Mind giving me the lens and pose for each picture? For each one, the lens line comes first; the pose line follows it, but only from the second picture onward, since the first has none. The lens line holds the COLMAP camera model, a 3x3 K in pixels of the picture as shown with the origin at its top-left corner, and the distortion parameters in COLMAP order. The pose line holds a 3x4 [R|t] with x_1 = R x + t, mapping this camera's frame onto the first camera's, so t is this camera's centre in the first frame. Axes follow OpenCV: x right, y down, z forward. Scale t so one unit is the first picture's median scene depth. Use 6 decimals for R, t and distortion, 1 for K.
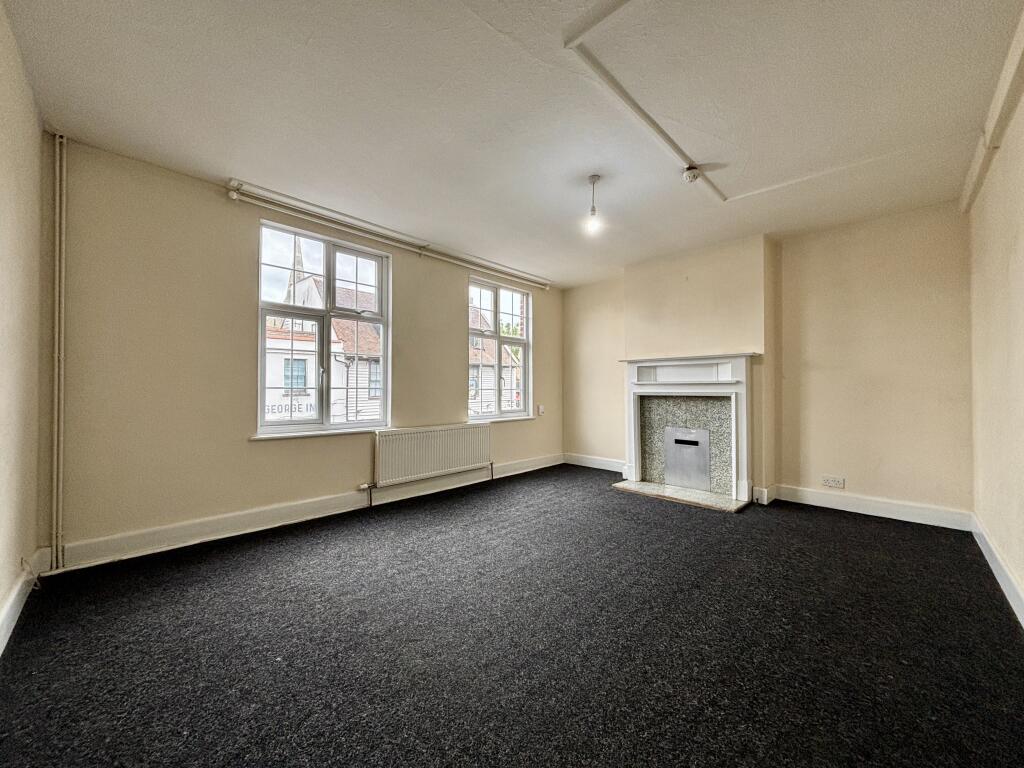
lens RADIAL K [[405.6, 0, 514.2], [0, 405.6, 388.2], [0, 0, 1]] dist [0.018650, -0.000058]
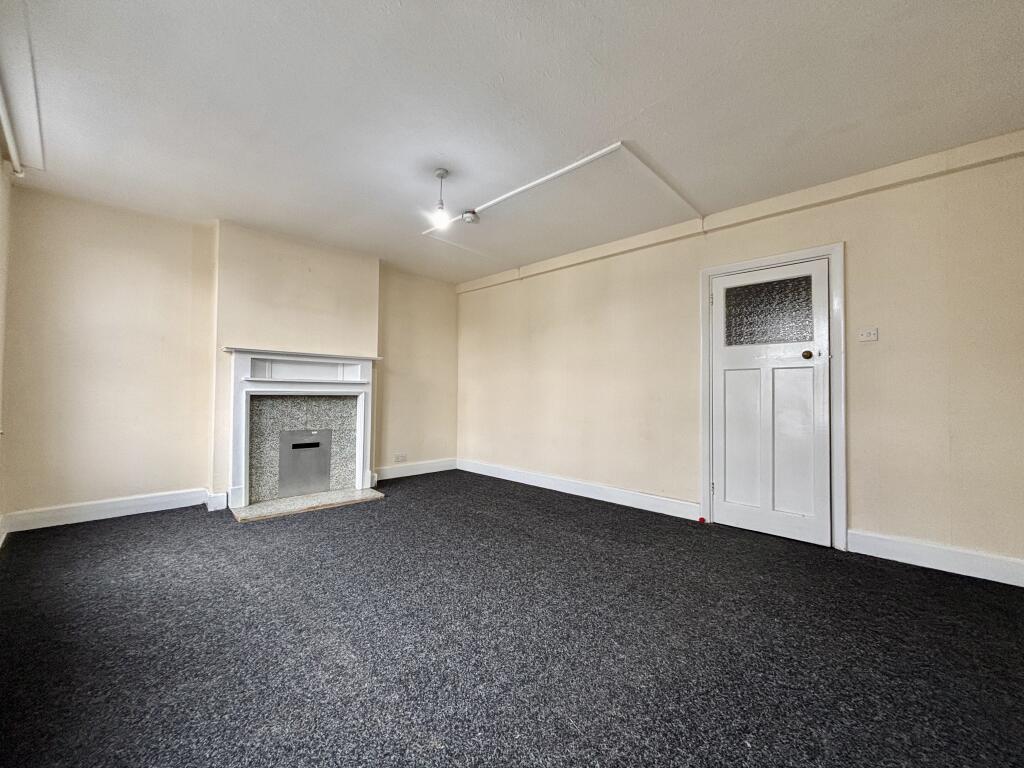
lens RADIAL K [[405.6, 0, 507.4], [0, 405.6, 389.4], [0, 0, 1]] dist [0.018650, -0.000058]
pose [[0.034023, 0.009203, 0.999379, -0.525627], [-0.014875, 0.999852, -0.008701, 0.007124], [-0.999310, -0.014569, 0.034155, 0.551226]]
